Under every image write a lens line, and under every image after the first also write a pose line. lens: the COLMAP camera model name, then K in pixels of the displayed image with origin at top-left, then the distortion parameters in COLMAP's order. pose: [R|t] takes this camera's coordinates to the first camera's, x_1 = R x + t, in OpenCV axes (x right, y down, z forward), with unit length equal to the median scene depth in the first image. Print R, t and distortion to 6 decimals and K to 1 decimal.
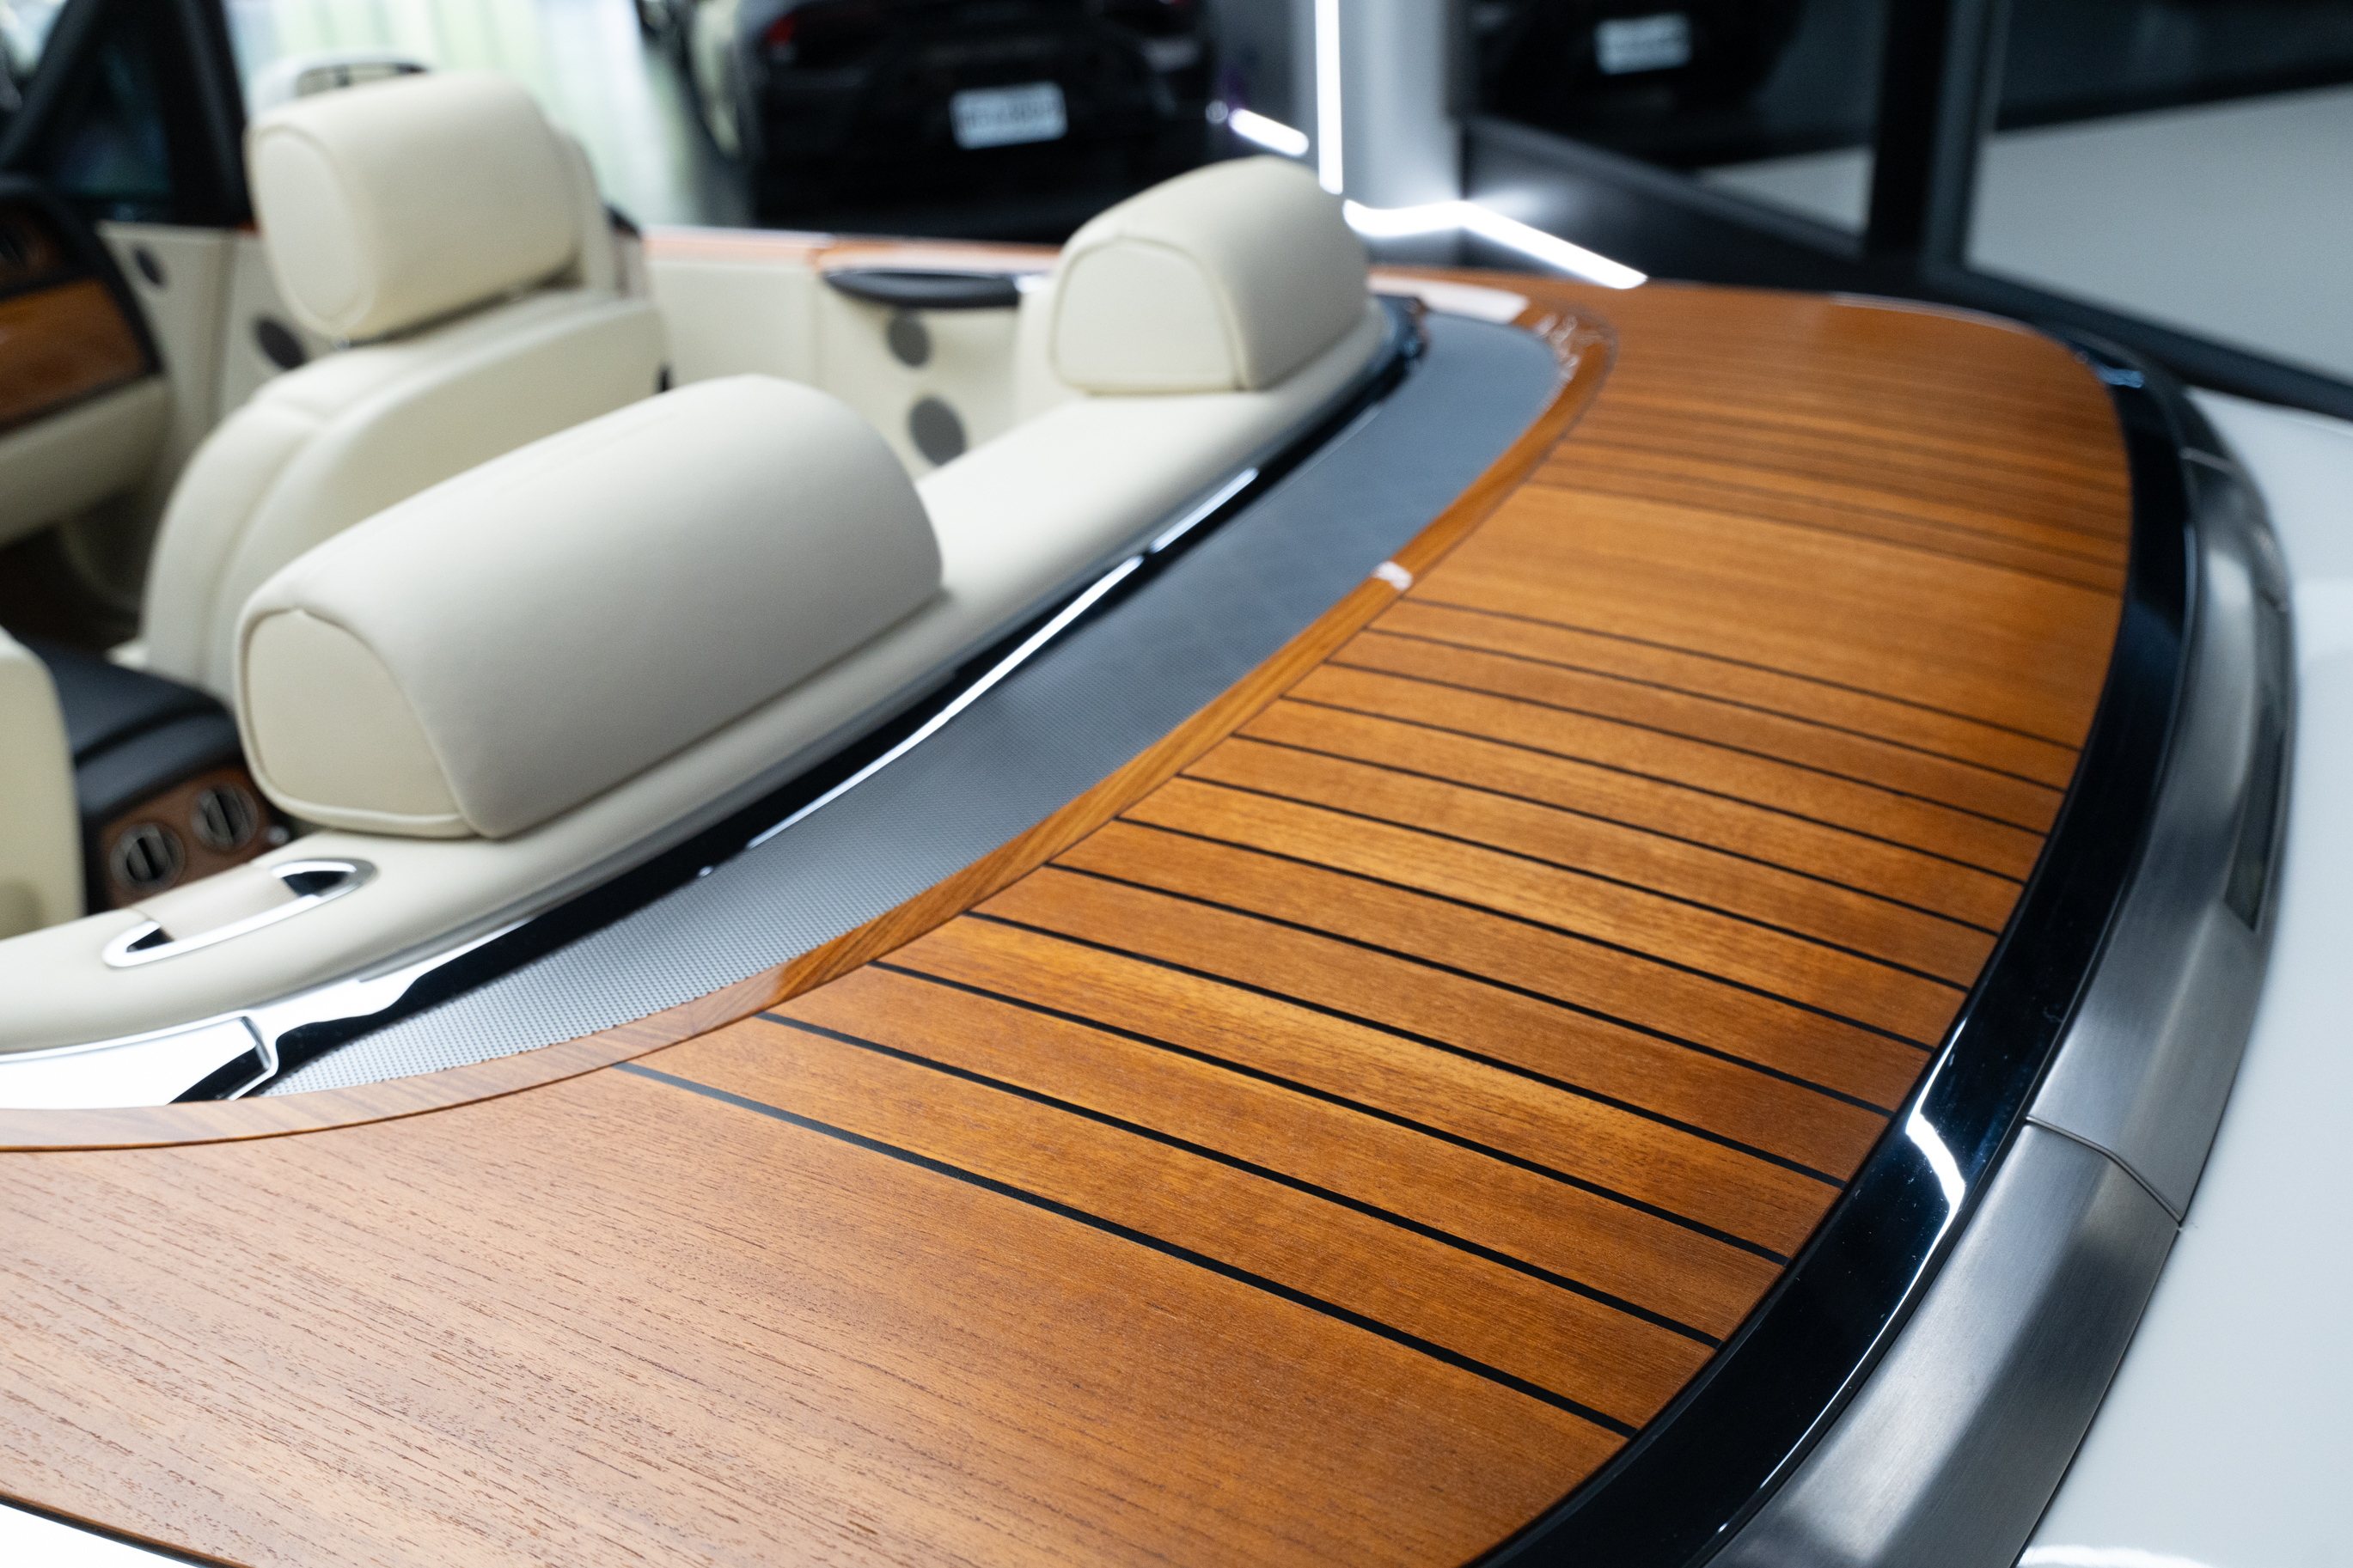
lens RADIAL K [[1912.7, 0, 1193.7], [0, 1912.7, 762.8], [0, 0, 1]] dist [0.008977, -0.004207]
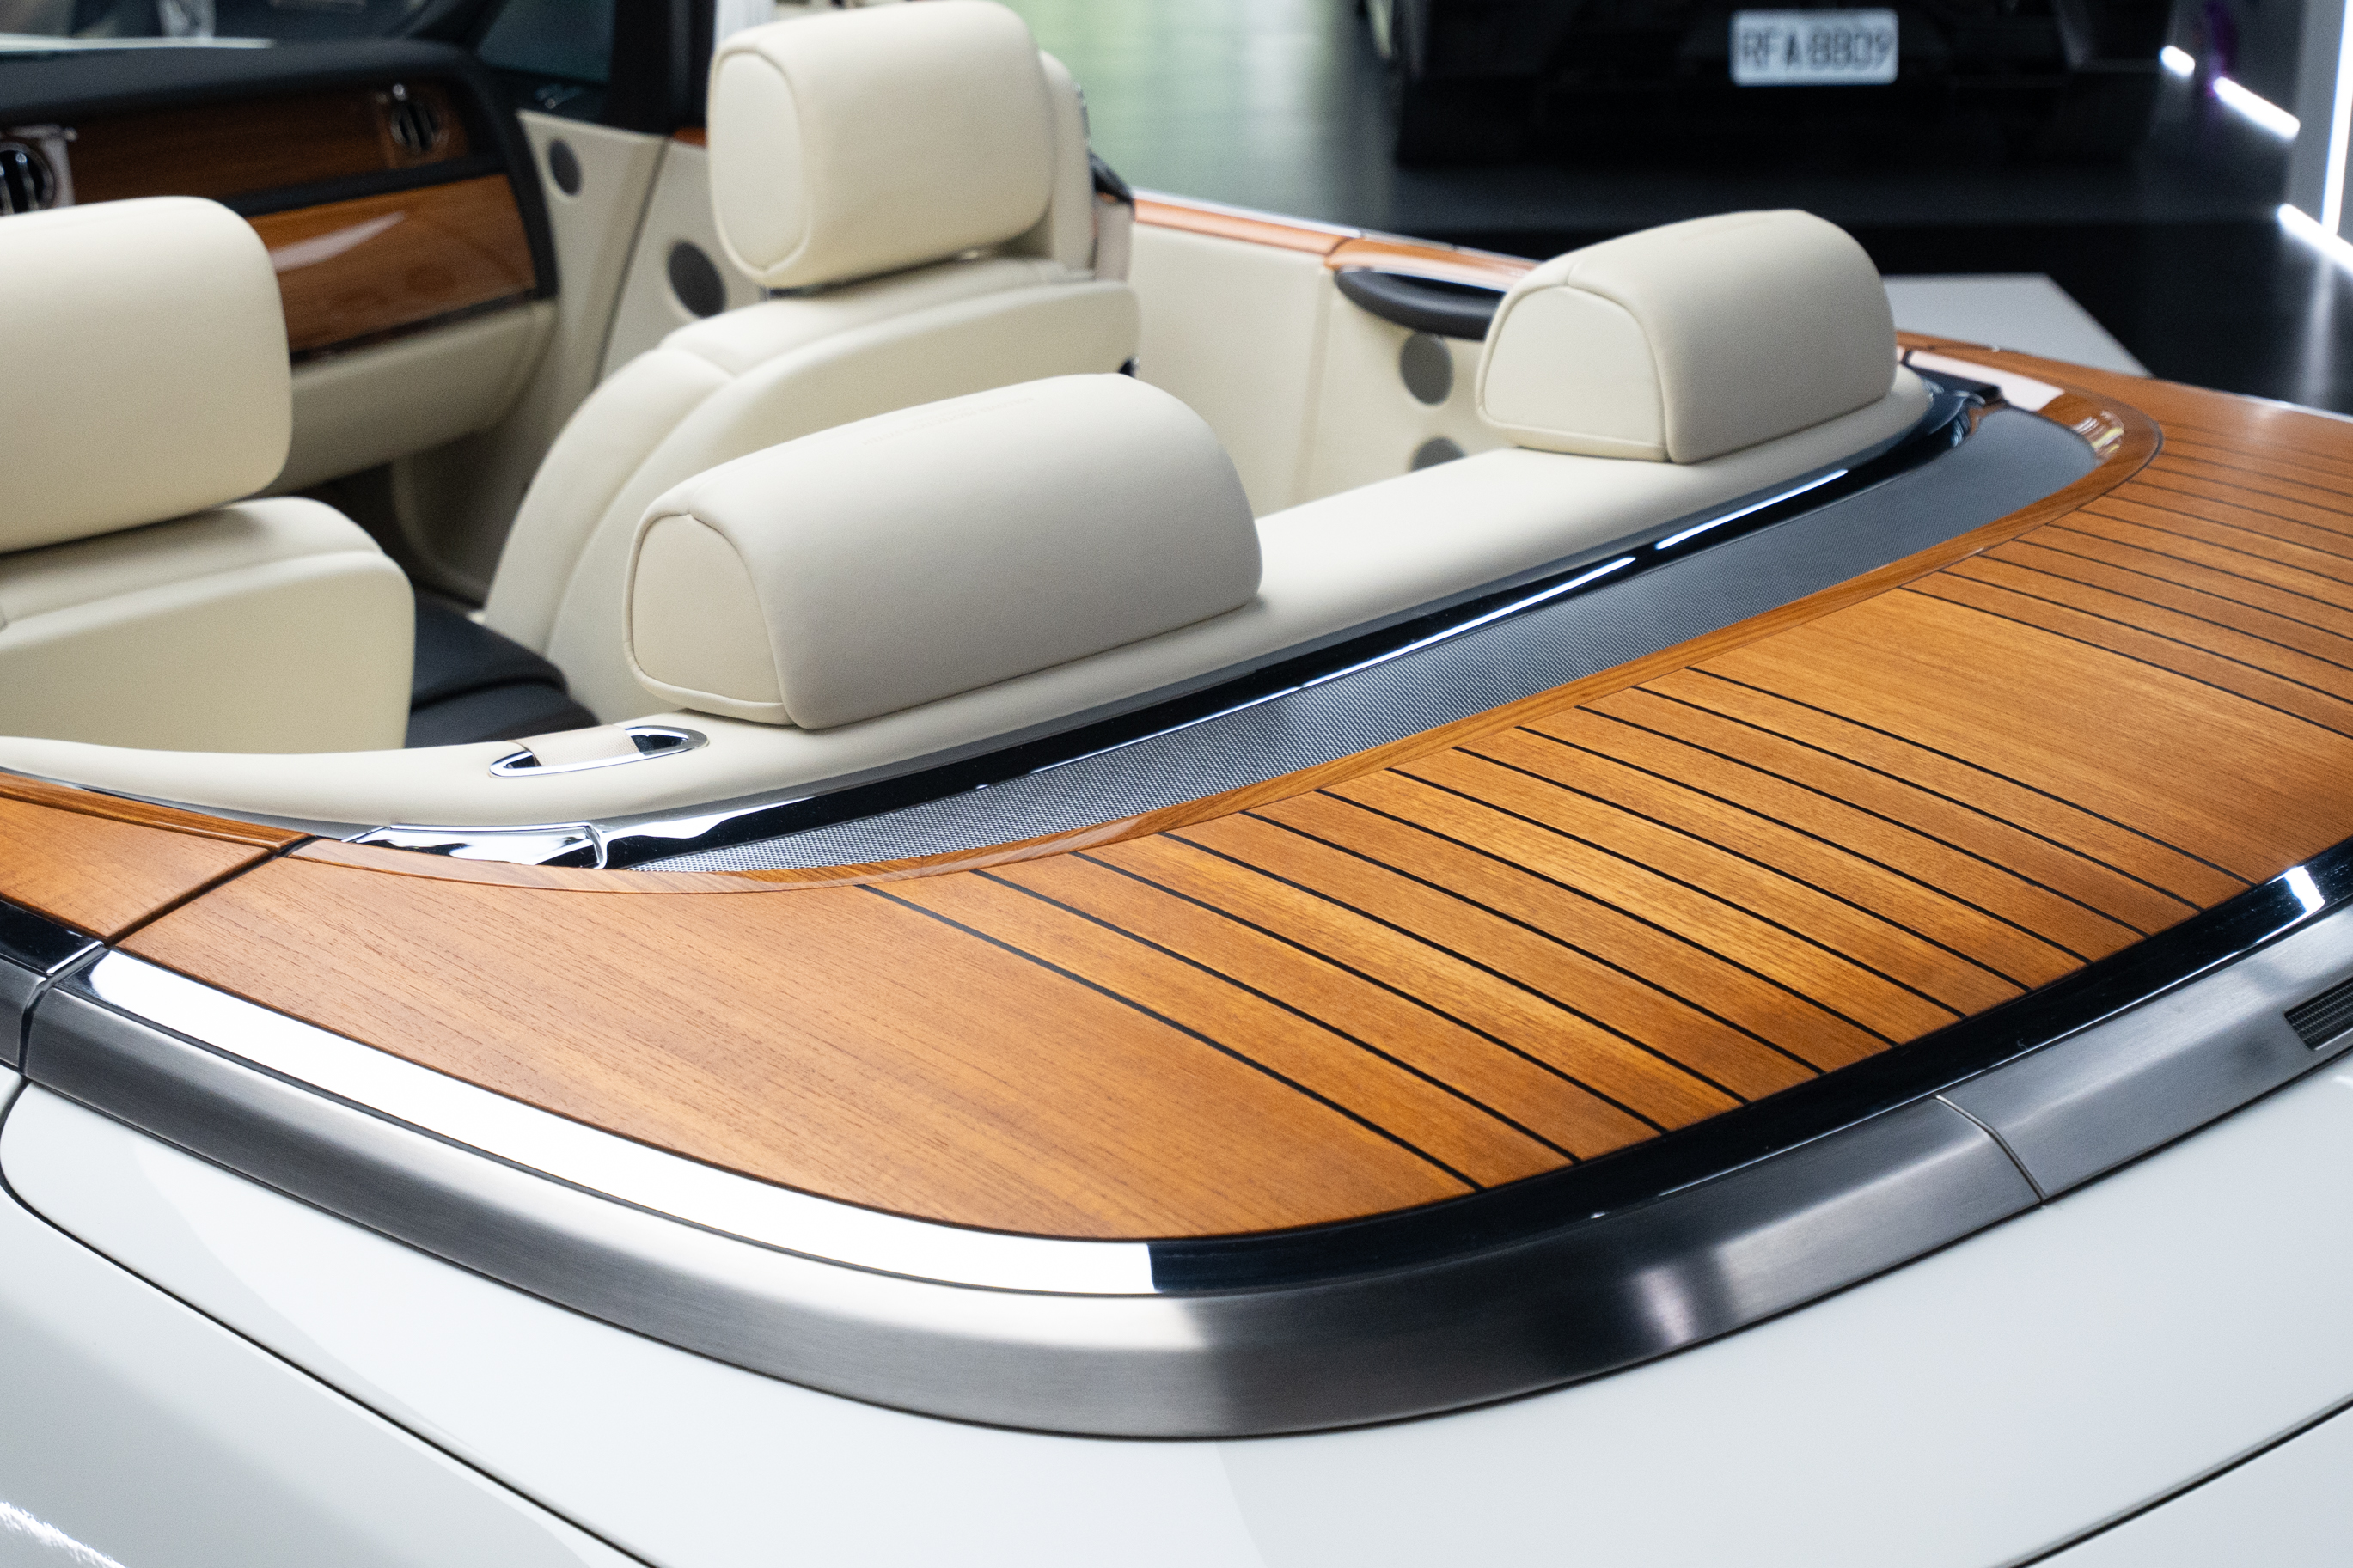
lens RADIAL K [[3465.5, 0, 1173.1], [0, 3465.5, 787.2], [0, 0, 1]] dist [0.021640, 0.000000]
pose [[0.949872, 0.155285, -0.271347, 0.452990], [-0.182055, 0.980325, -0.076284, 0.208106], [0.254163, 0.121860, 0.959454, -1.024018]]
